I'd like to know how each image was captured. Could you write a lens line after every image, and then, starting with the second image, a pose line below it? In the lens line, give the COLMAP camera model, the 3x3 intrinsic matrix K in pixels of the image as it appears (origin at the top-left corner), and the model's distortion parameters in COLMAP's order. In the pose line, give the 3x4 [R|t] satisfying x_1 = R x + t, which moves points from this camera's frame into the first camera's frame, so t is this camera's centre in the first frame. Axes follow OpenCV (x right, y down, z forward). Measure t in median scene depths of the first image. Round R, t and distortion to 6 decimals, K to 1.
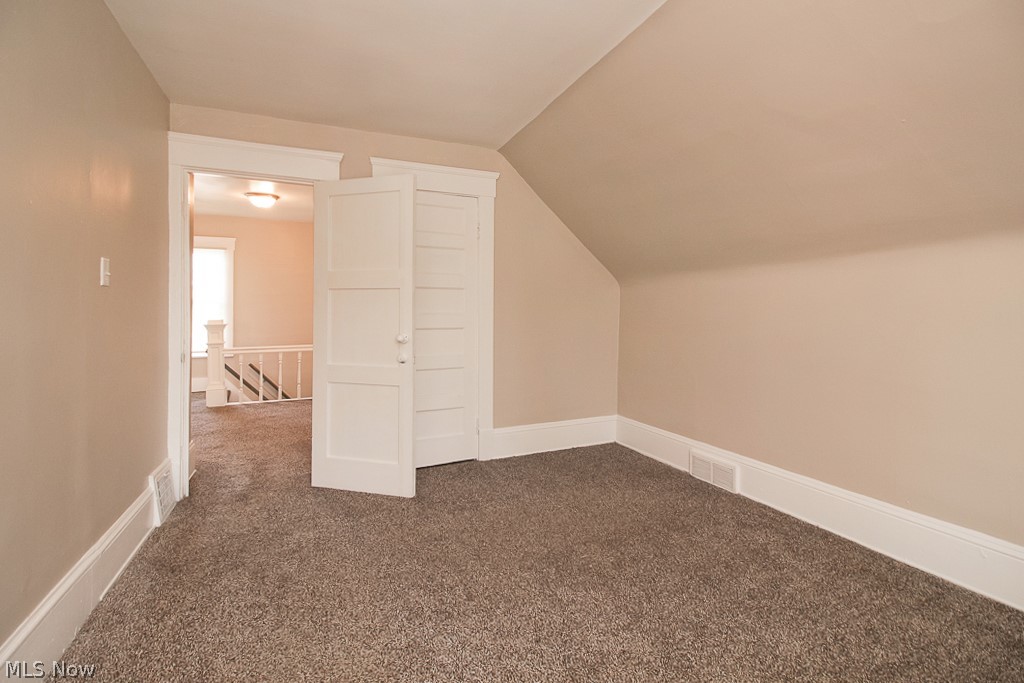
lens RADIAL K [[478.3, 0, 520.9], [0, 478.3, 312.7], [0, 0, 1]] dist [0.005180, -0.004330]
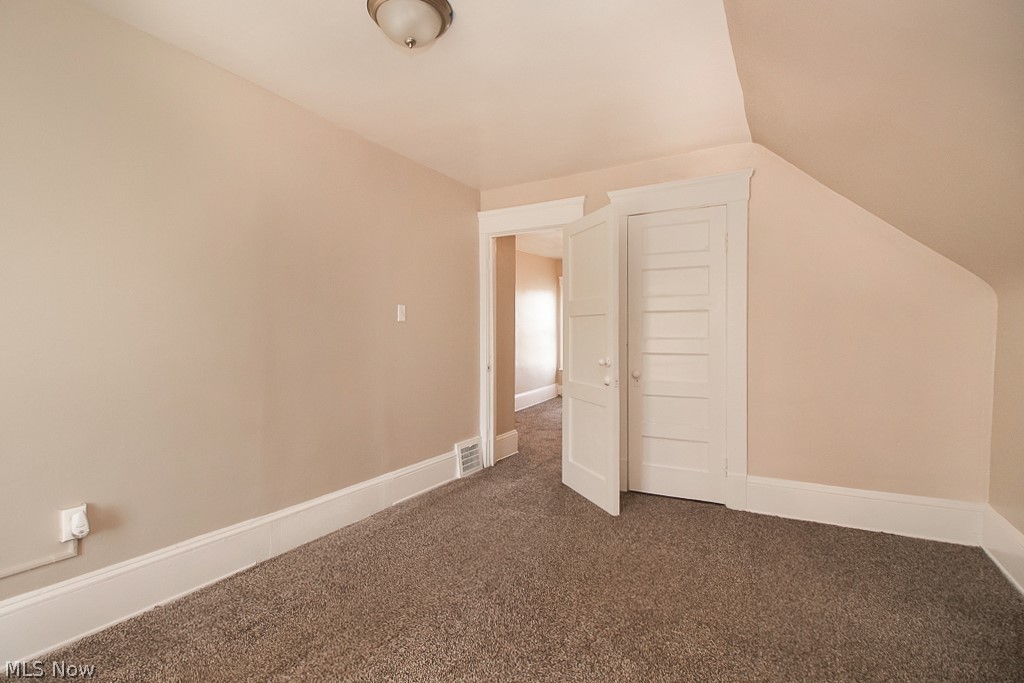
lens RADIAL K [[478.3, 0, 512.3], [0, 478.3, 339.3], [0, 0, 1]] dist [0.005180, -0.004330]
pose [[0.588336, 0.006410, -0.808592, 0.476657], [-0.000607, 0.999972, 0.007485, -0.002772], [0.808617, -0.003913, 0.588323, 0.215529]]
